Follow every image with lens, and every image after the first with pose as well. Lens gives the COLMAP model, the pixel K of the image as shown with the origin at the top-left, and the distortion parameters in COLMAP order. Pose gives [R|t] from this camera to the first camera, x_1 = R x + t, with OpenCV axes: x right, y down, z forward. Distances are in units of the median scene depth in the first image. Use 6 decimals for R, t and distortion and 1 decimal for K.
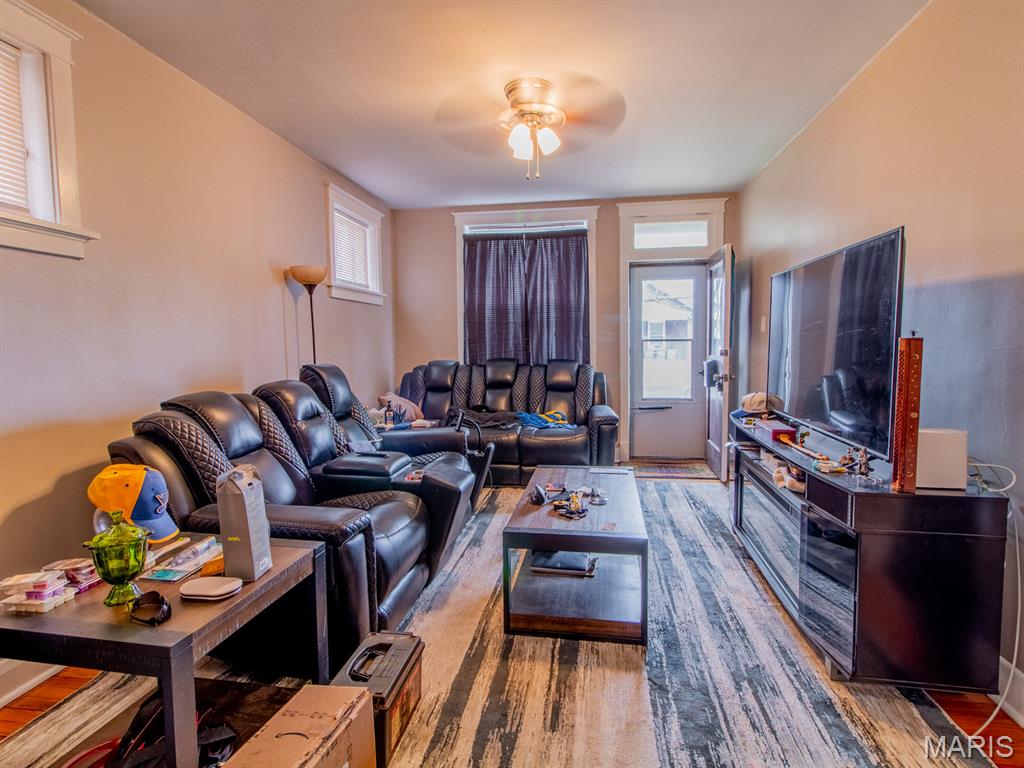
lens RADIAL K [[533.4, 0, 511.9], [0, 533.4, 382.8], [0, 0, 1]] dist [-0.005621, -0.001328]
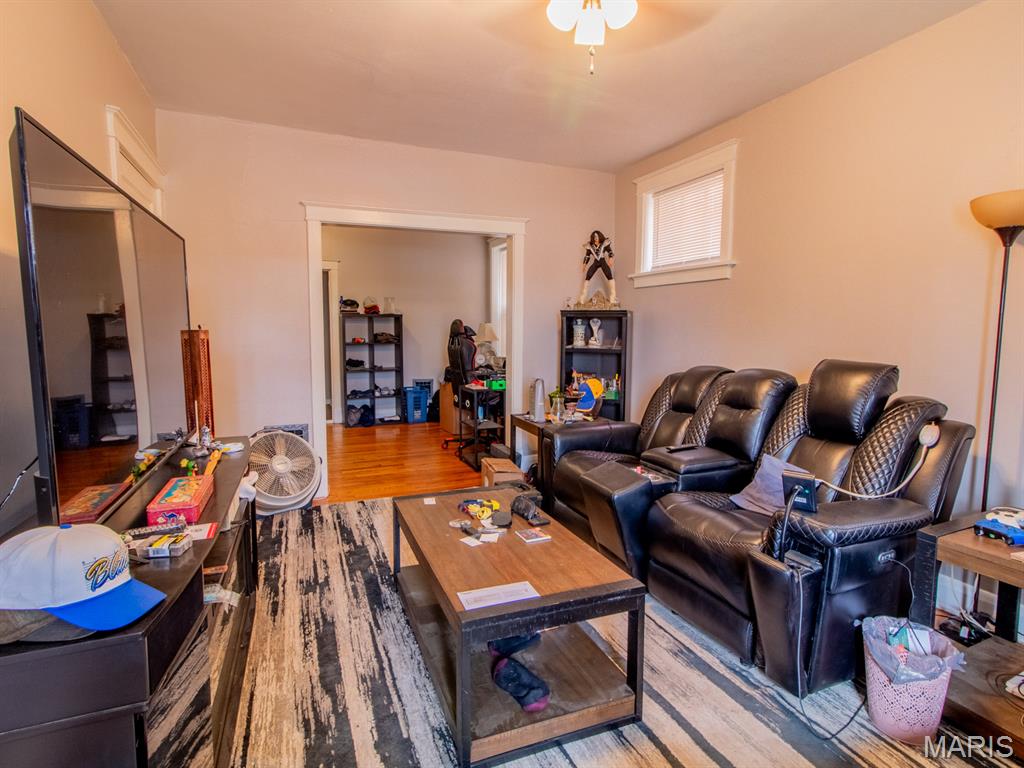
lens RADIAL K [[533.4, 0, 511.4], [0, 533.4, 384.9], [0, 0, 1]] dist [-0.005621, -0.001328]
pose [[-0.856199, 0.056014, -0.513601, 0.649369], [-0.035933, 0.985242, 0.167353, -0.170170], [0.515395, 0.161743, -0.841550, 2.175012]]
